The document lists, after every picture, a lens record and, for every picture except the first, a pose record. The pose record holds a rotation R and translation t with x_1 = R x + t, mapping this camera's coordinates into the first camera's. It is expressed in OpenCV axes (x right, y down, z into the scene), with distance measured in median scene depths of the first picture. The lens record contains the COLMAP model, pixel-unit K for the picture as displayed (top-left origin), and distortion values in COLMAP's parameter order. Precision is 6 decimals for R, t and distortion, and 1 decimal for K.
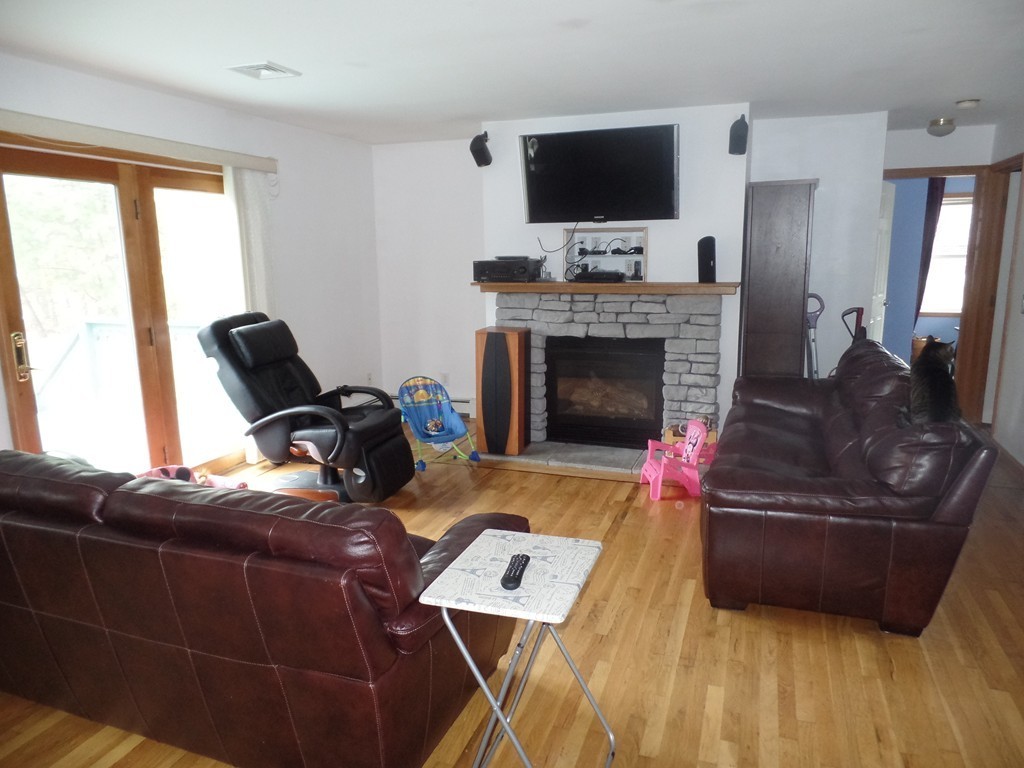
lens RADIAL K [[702.4, 0, 511.4], [0, 702.4, 387.9], [0, 0, 1]] dist [-0.006727, 0.001845]
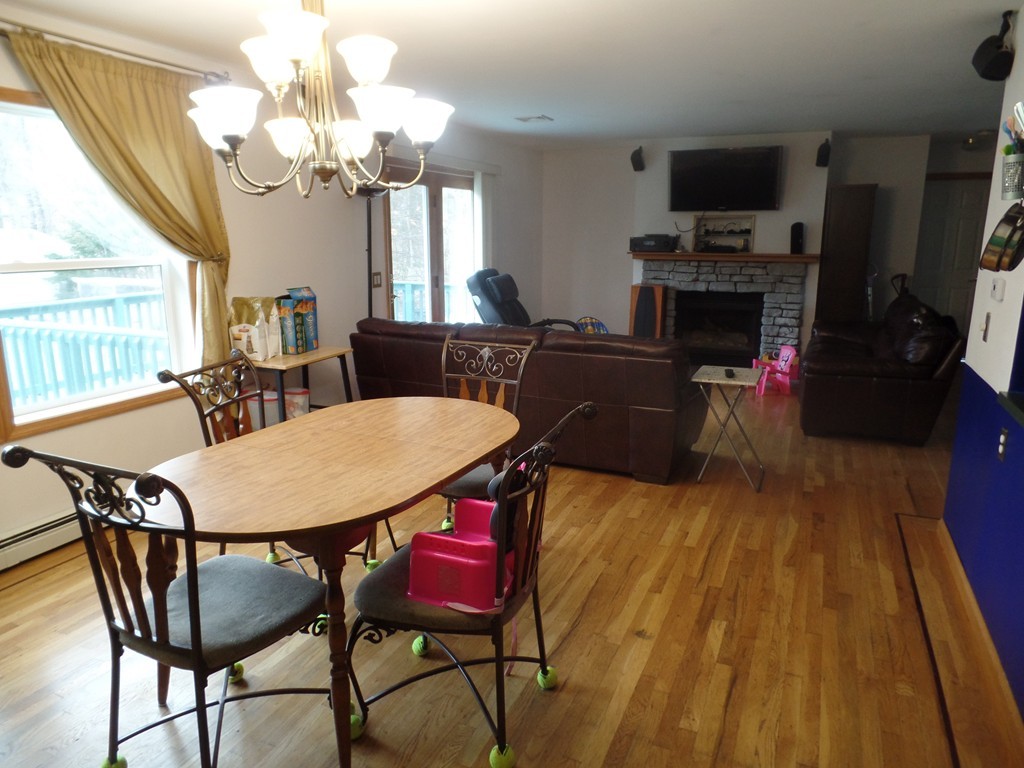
lens RADIAL K [[702.4, 0, 513.3], [0, 702.4, 383.8], [0, 0, 1]] dist [-0.006727, 0.001845]
pose [[0.997672, 0.027371, -0.062460, -0.204348], [-0.025934, 0.999383, 0.023692, 0.097544], [0.063070, -0.022017, 0.997766, -0.486163]]
